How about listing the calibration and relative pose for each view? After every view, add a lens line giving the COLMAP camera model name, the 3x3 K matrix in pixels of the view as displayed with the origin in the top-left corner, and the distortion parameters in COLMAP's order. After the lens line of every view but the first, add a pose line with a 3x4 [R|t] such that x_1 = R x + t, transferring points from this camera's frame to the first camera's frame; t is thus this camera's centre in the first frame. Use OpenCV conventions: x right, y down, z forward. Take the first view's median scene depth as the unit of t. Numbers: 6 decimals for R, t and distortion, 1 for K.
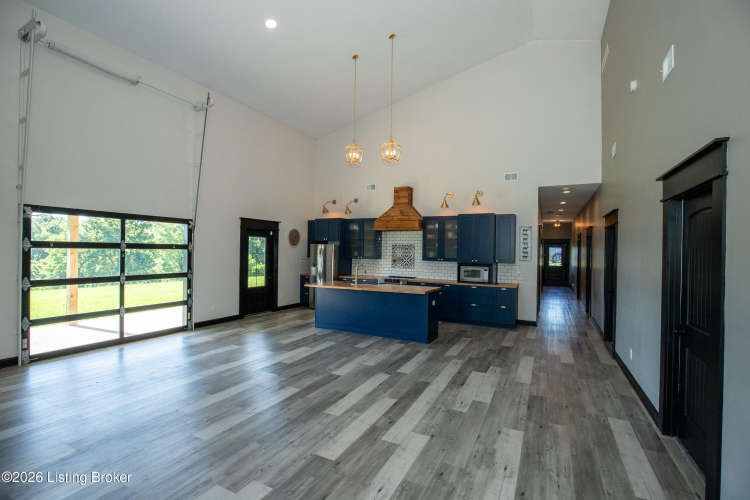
lens RADIAL K [[342.1, 0, 375.0], [0, 342.1, 250.0], [0, 0, 1]] dist [-0.034293, 0.007073]
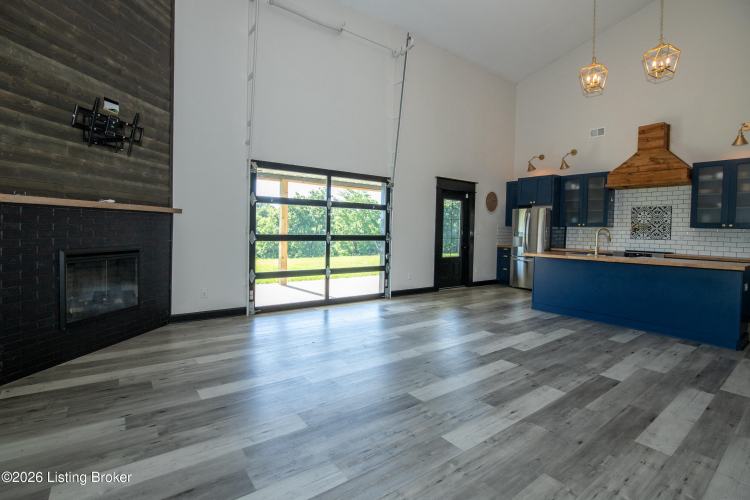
lens RADIAL K [[352.3, 0, 375.8], [0, 352.3, 238.0], [0, 0, 1]] dist [-0.024513, 0.000320]
pose [[0.897835, 0.014555, -0.440091, -0.165618], [-0.007015, 0.999800, 0.018755, 0.058509], [0.440276, -0.013751, 0.897757, 0.137753]]
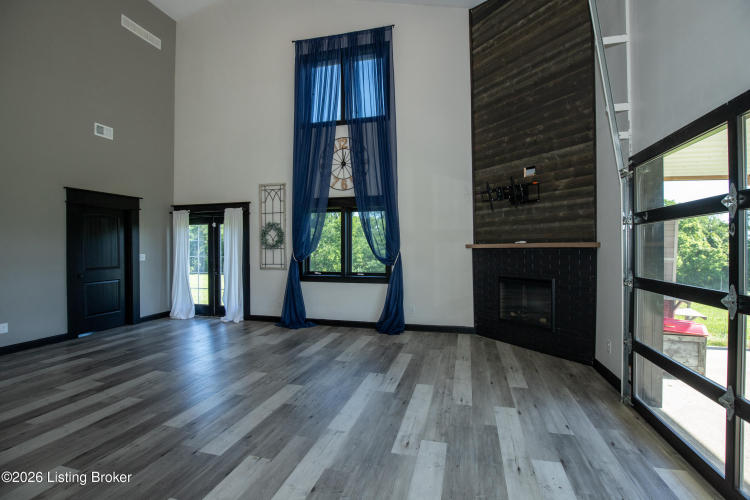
lens RADIAL K [[345.6, 0, 375.0], [0, 345.6, 250.0], [0, 0, 1]] dist [-0.032385, 0.000214]
pose [[-0.977910, -0.013211, -0.208610, -0.312082], [-0.013075, 0.999912, -0.002031, 0.036139], [0.208618, 0.000741, -0.977997, 1.112541]]
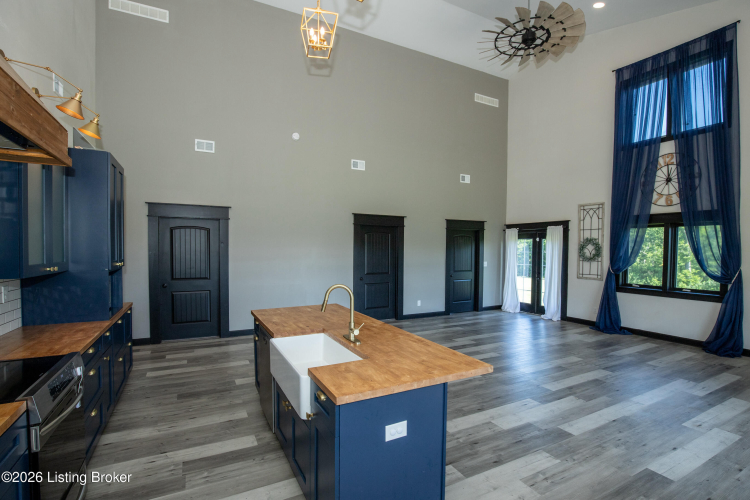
lens RADIAL K [[355.4, 0, 379.4], [0, 355.4, 260.7], [0, 0, 1]] dist [-0.045547, 0.009937]
pose [[-0.818819, -0.042749, 0.572459, -0.323140], [-0.024184, 0.998907, 0.040003, 0.003064], [-0.573543, 0.018911, -0.818957, 1.424011]]
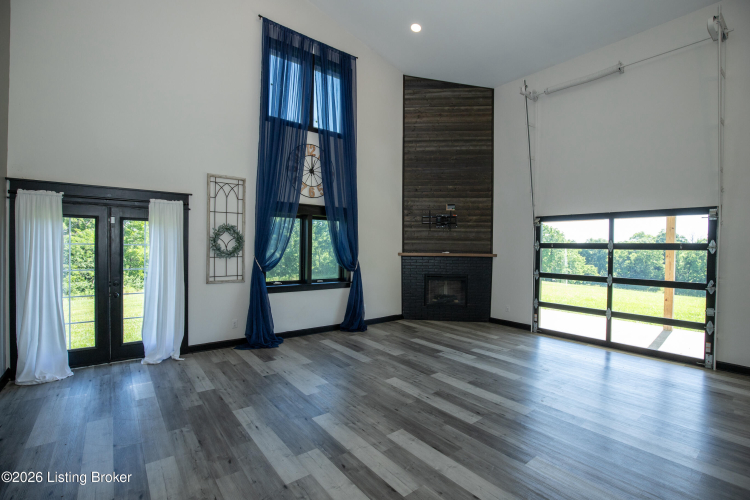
lens RADIAL K [[342.1, 0, 375.0], [0, 342.1, 250.0], [0, 0, 1]] dist [-0.034293, 0.007073]
pose [[-0.421720, -0.010971, -0.906660, 0.365933], [-0.018967, 0.999815, -0.003276, 0.013425], [0.906528, 0.015815, -0.421850, 0.711734]]
